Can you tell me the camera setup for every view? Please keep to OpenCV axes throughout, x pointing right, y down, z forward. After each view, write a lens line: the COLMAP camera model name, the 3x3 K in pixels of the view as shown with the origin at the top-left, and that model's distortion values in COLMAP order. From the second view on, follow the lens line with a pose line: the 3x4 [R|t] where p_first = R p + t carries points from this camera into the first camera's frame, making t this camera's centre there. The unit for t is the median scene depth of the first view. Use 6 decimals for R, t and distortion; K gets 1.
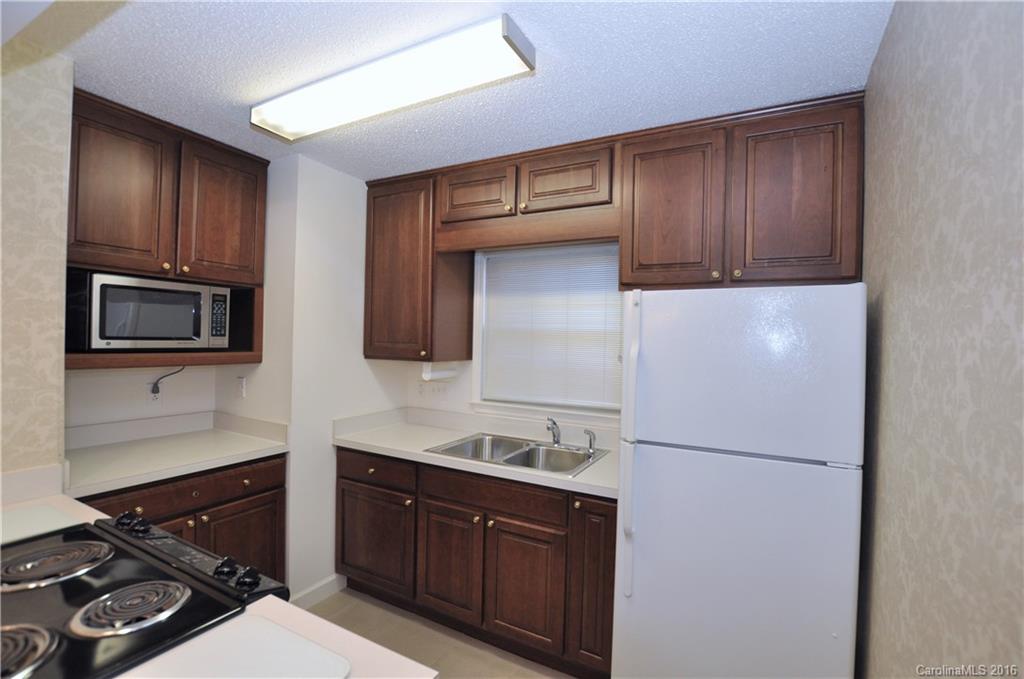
lens RADIAL K [[455.9, 0, 518.8], [0, 455.9, 342.0], [0, 0, 1]] dist [-0.037458, 0.006153]
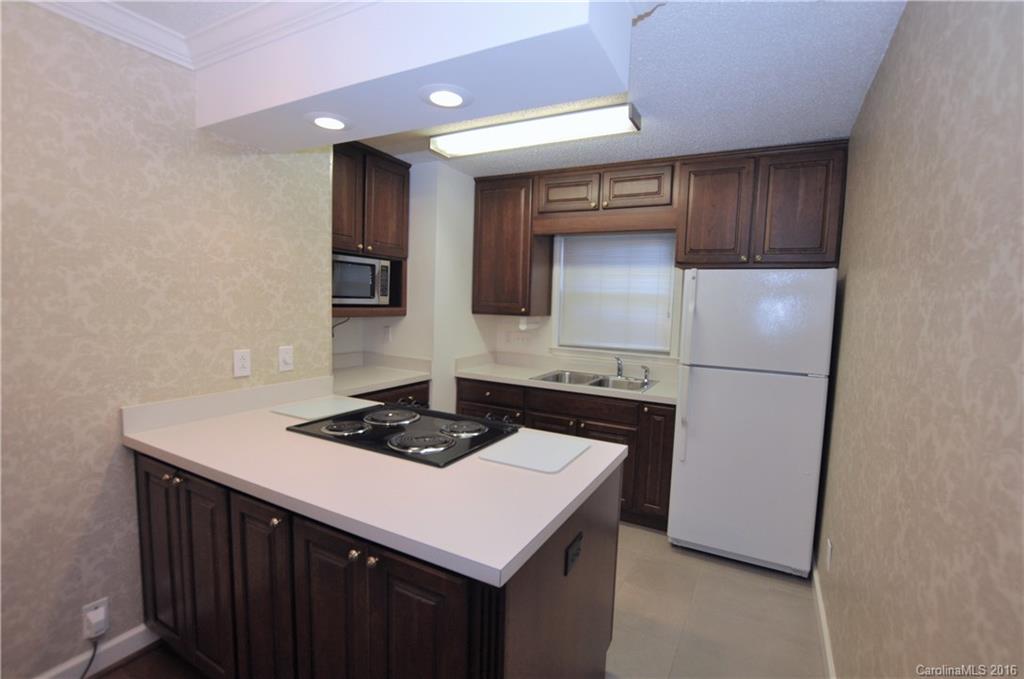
lens RADIAL K [[465.1, 0, 516.9], [0, 465.1, 342.5], [0, 0, 1]] dist [-0.031609, 0.003444]
pose [[0.999950, 0.009049, -0.004178, -0.274156], [-0.008675, 0.996583, 0.082146, 0.009714], [0.004907, -0.082106, 0.996612, -0.490245]]
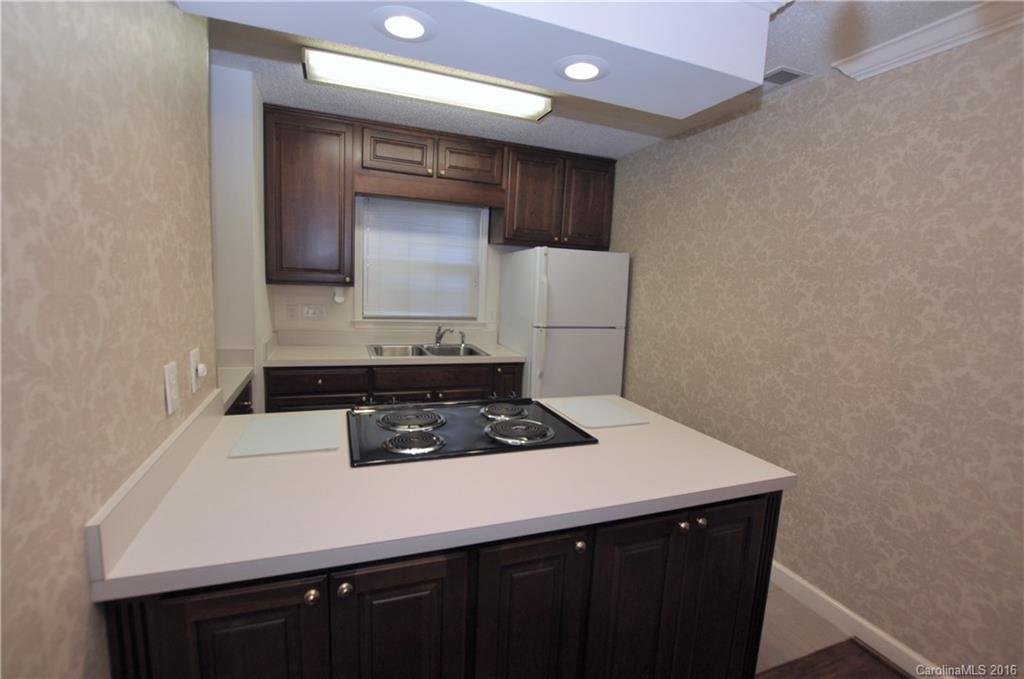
lens RADIAL K [[465.1, 0, 513.4], [0, 465.1, 343.2], [0, 0, 1]] dist [-0.031609, 0.003444]
pose [[0.659589, -0.096039, 0.745465, -1.032826], [-0.029444, 0.987740, 0.153303, -0.010293], [-0.751049, -0.123066, 0.648675, -0.151049]]
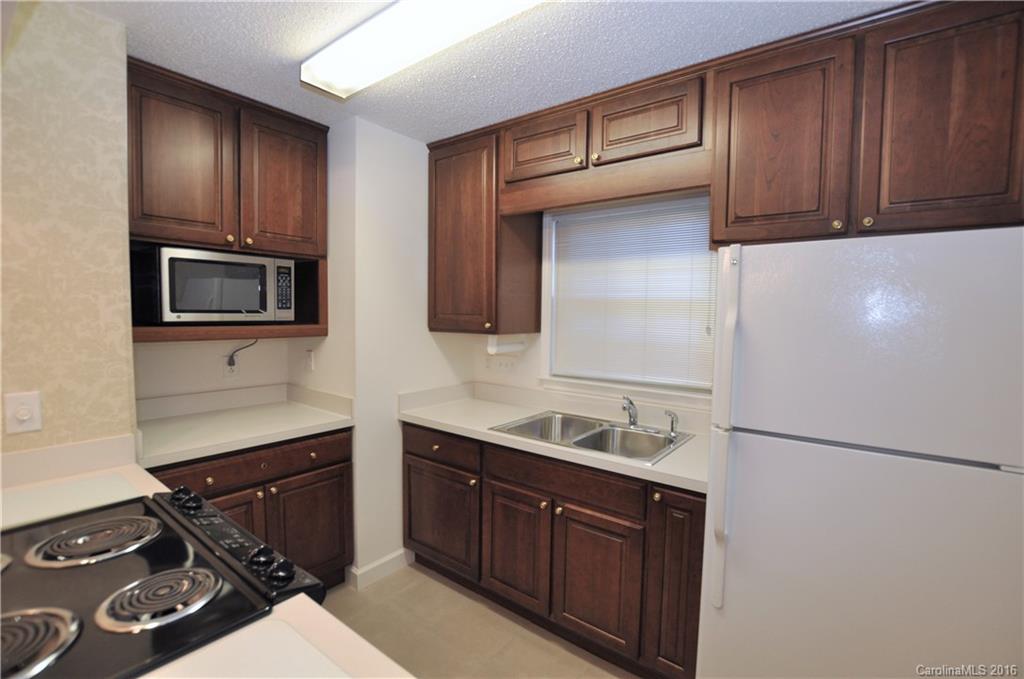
lens RADIAL K [[455.9, 0, 519.4], [0, 455.9, 341.9], [0, 0, 1]] dist [-0.037458, 0.006153]
pose [[0.987034, 0.001415, -0.160502, 0.005697], [0.007533, 0.998451, 0.055128, 0.009411], [0.160332, -0.055623, 0.985495, 0.103766]]
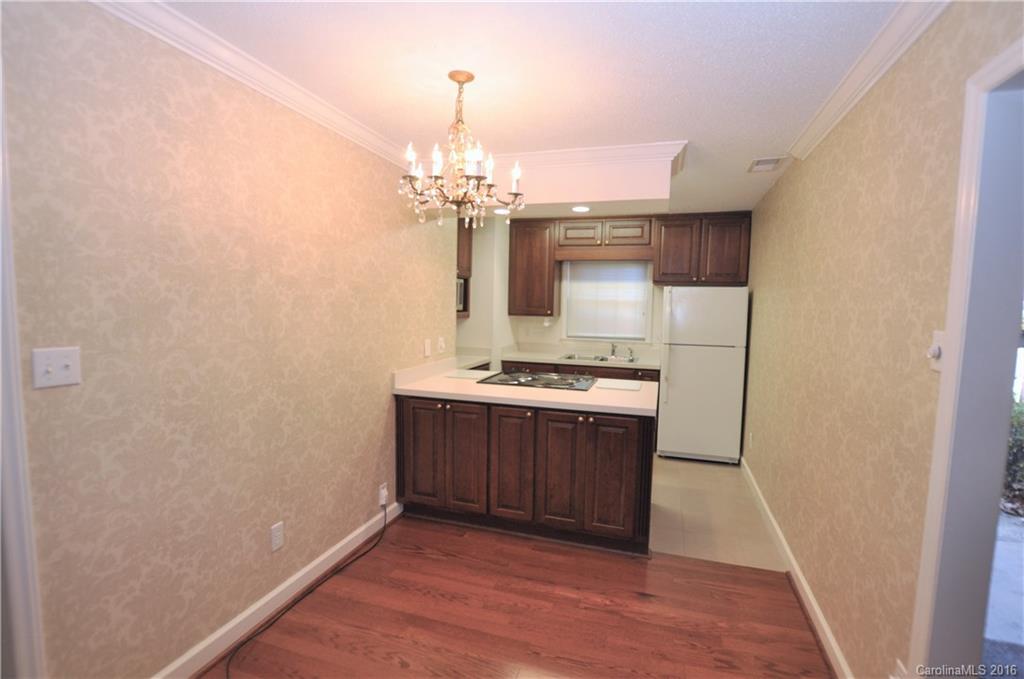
lens RADIAL K [[465.1, 0, 518.0], [0, 465.1, 342.7], [0, 0, 1]] dist [-0.031609, 0.003444]
pose [[0.983466, -0.017856, 0.180209, -0.873537], [0.002833, 0.996522, 0.083278, -0.013577], [-0.181070, -0.081390, 0.980097, -1.191313]]
